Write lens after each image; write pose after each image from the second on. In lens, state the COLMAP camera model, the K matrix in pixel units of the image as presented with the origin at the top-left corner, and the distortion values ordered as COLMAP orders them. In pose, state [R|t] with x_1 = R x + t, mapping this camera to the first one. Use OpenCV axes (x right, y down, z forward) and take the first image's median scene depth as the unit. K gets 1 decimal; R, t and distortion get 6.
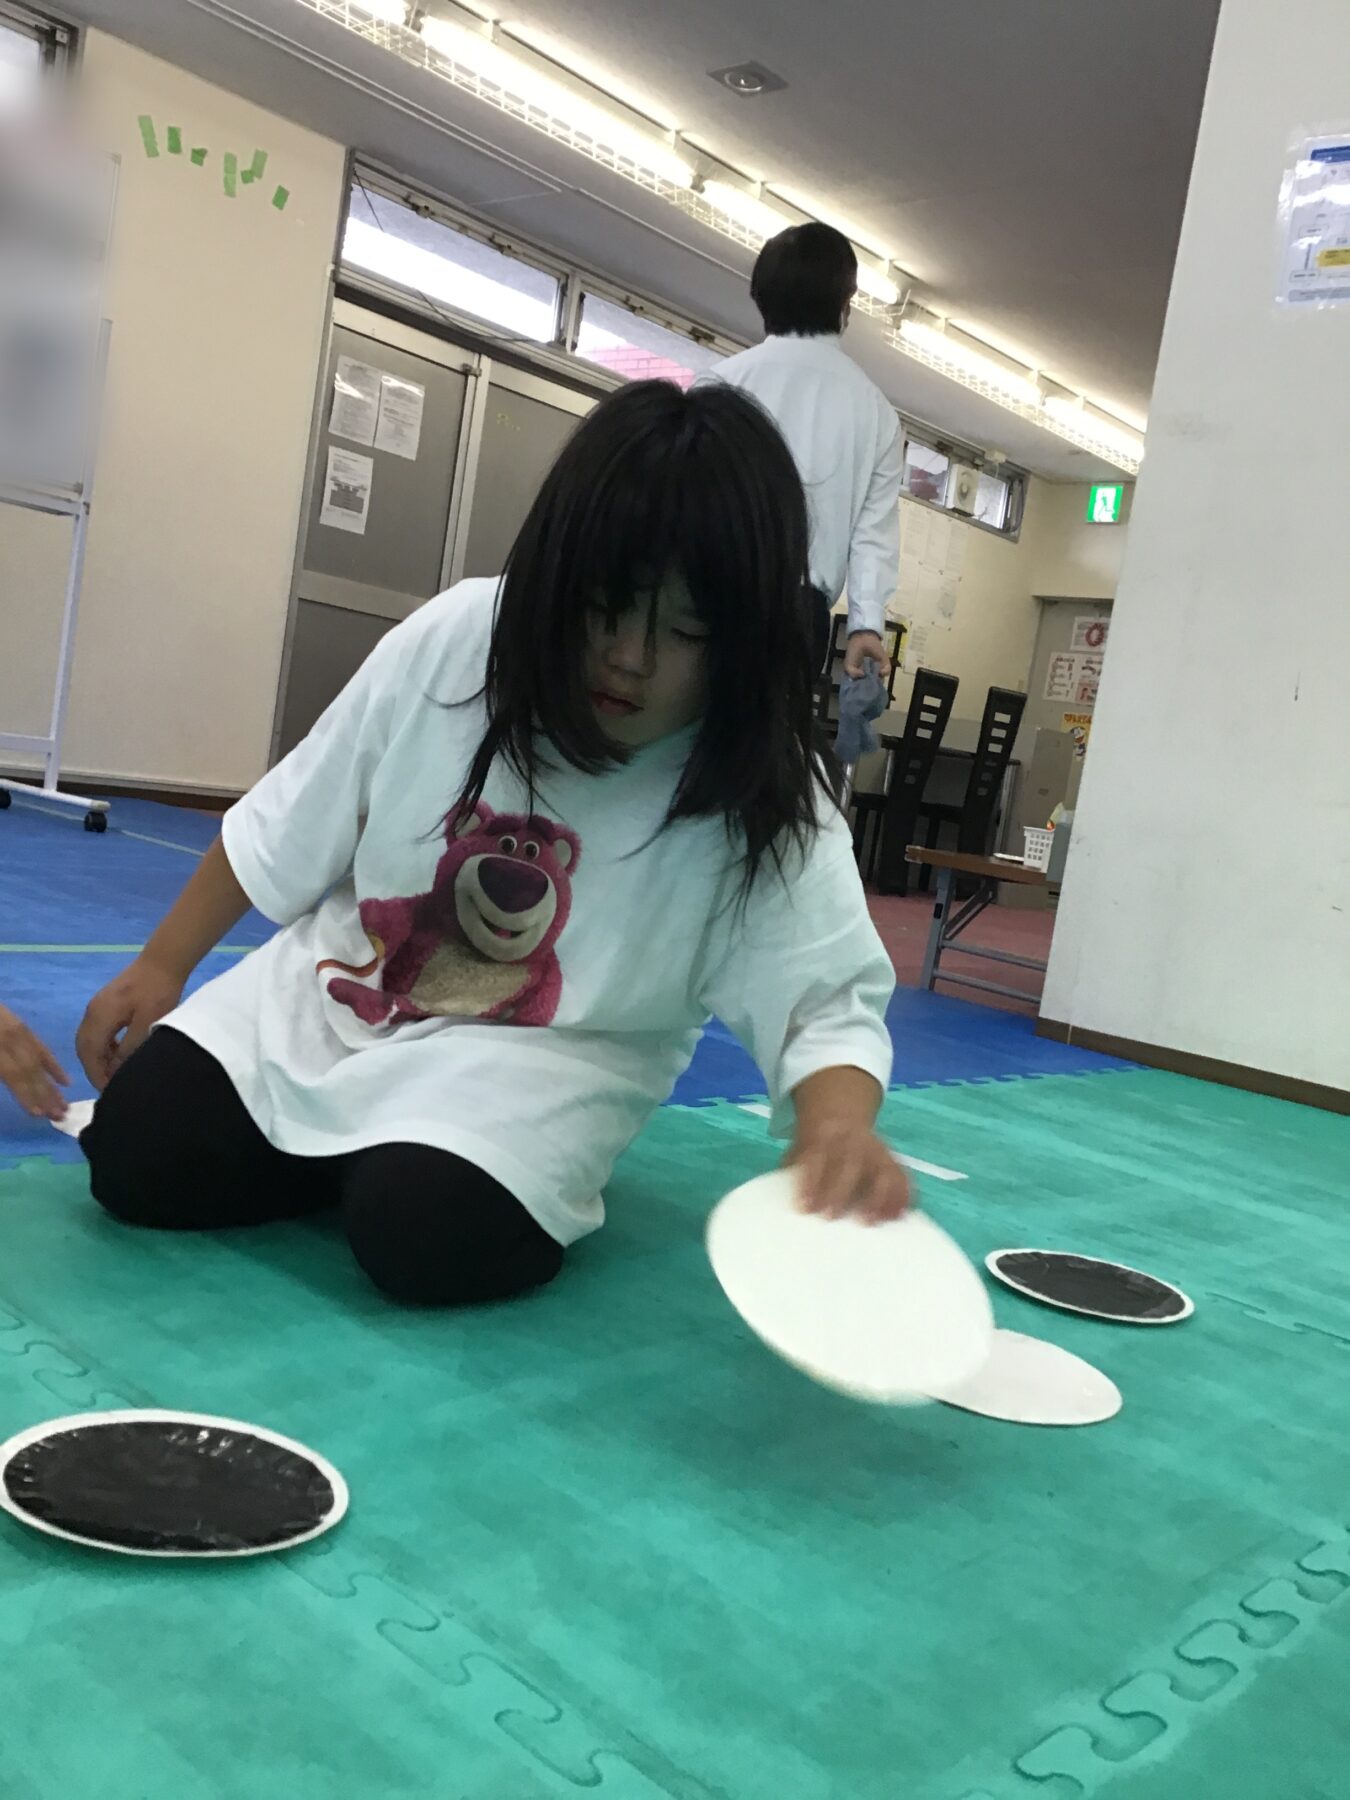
lens RADIAL K [[1593.3, 0, 664.7], [0, 1593.3, 922.2], [0, 0, 1]] dist [0.108238, -0.135021]
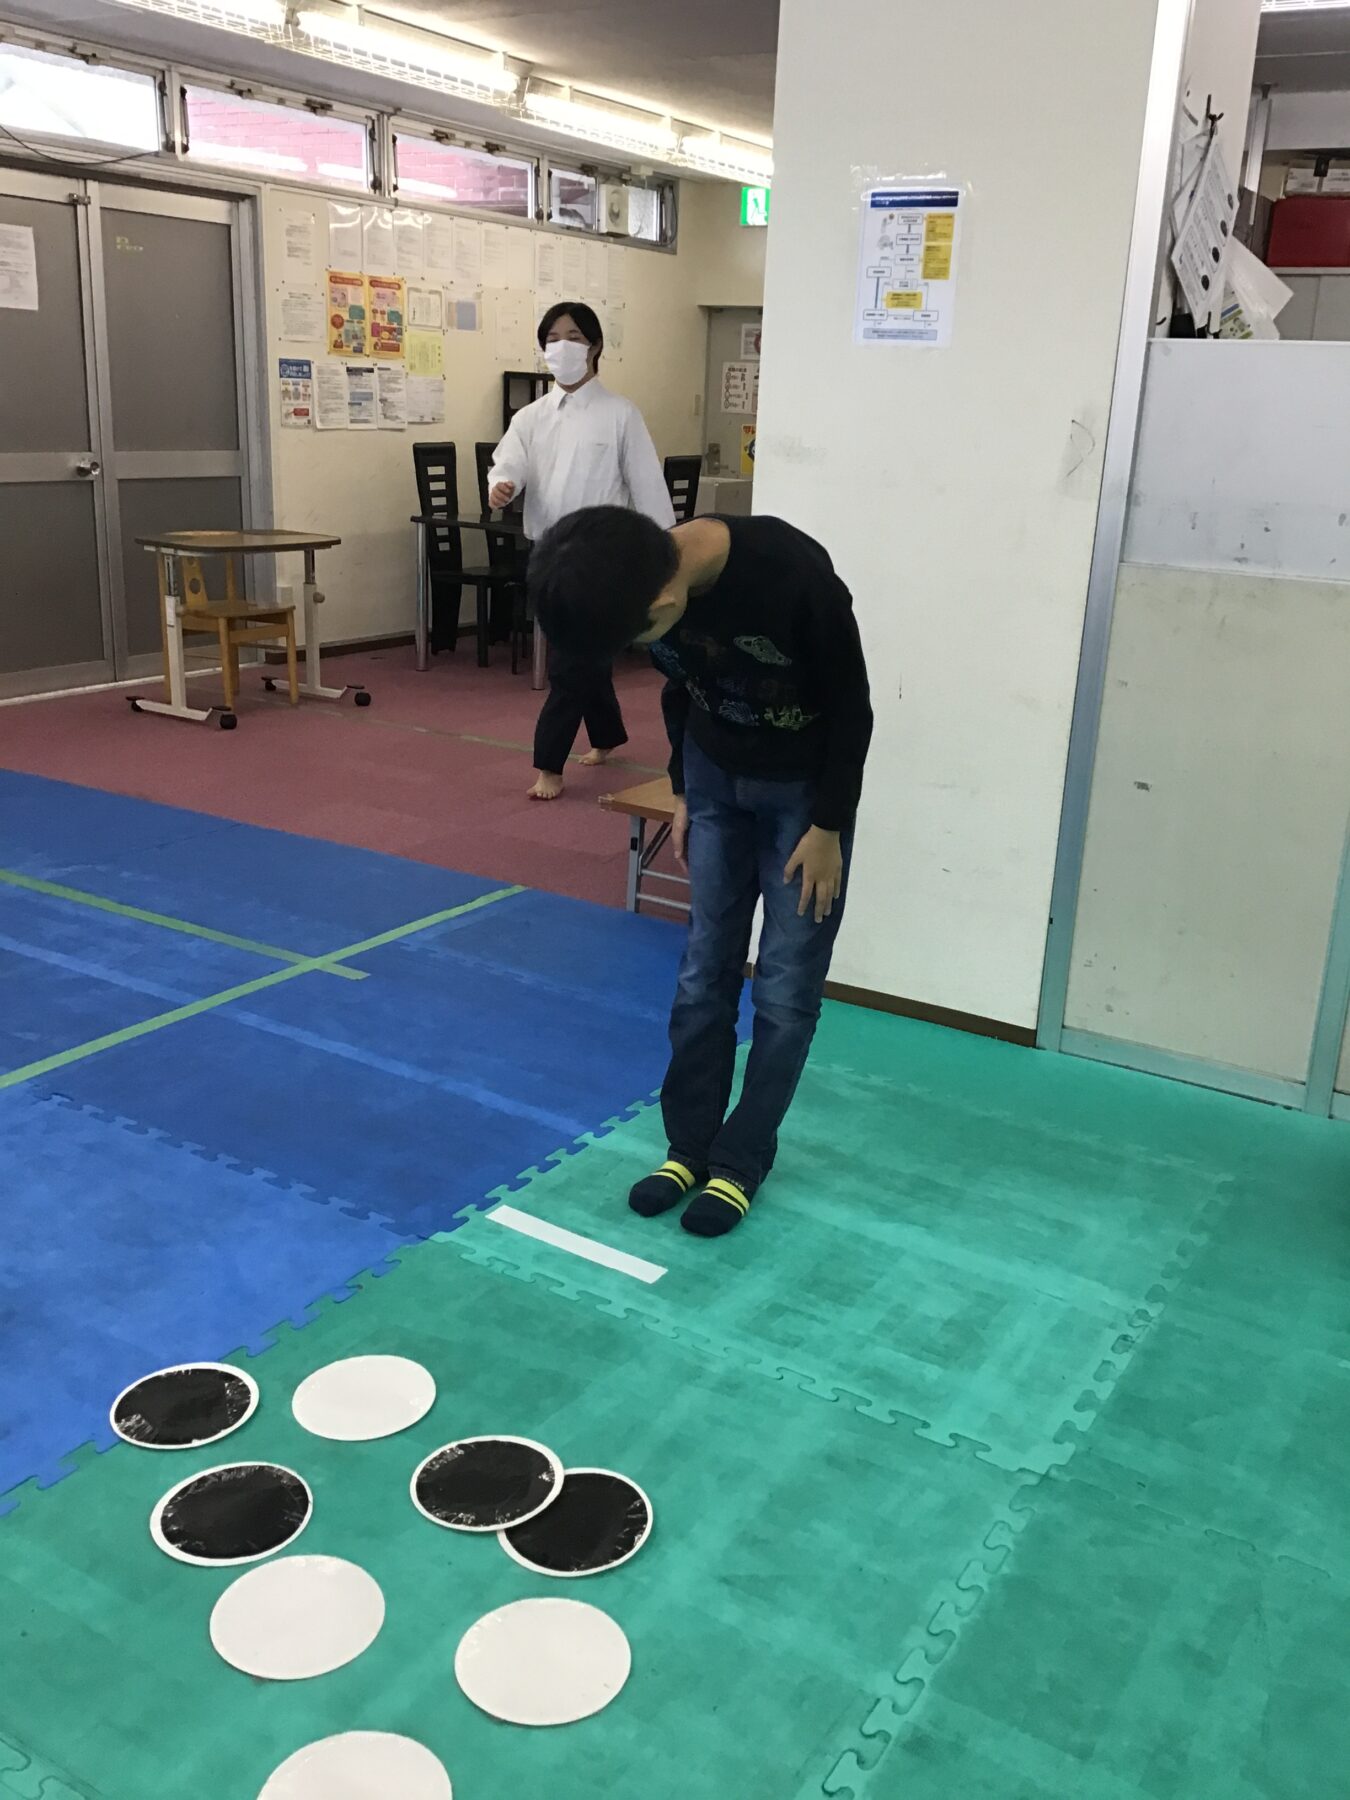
lens RADIAL K [[1600.9, 0, 675.0], [0, 1600.9, 900.0], [0, 0, 1]] dist [0.133552, -0.209988]
pose [[0.976253, -0.161211, 0.144711, 0.014691], [0.124208, 0.963832, 0.235796, -0.125984], [-0.177490, -0.212222, 0.960968, -0.059237]]
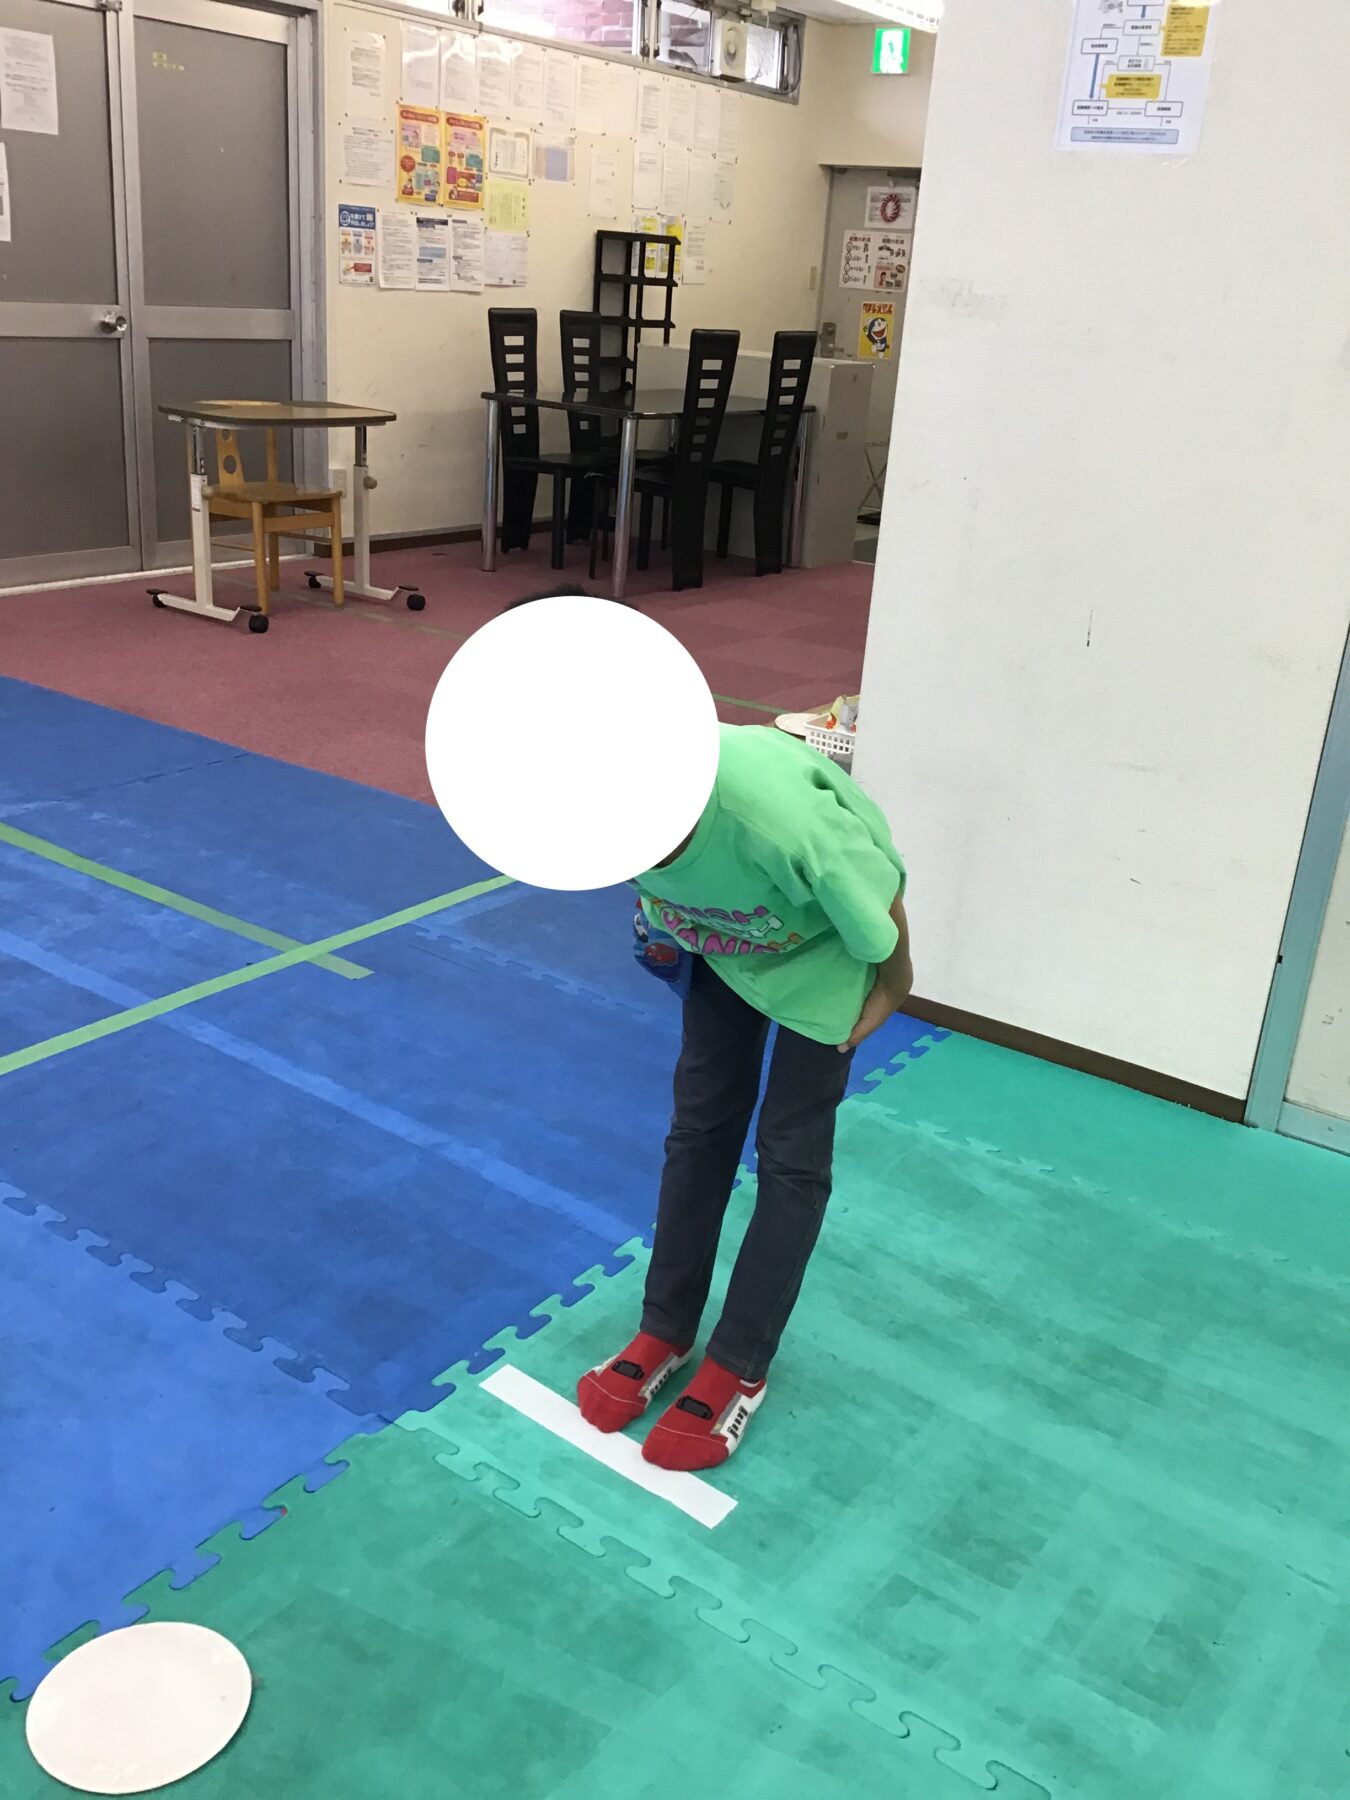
lens RADIAL K [[1604.8, 0, 675.0], [0, 1604.8, 900.0], [0, 0, 1]] dist [0.083816, -0.141848]
pose [[0.988601, -0.122834, 0.087061, 0.033098], [0.092974, 0.952897, 0.288691, -0.119698], [-0.118422, -0.277306, 0.953456, 0.066850]]
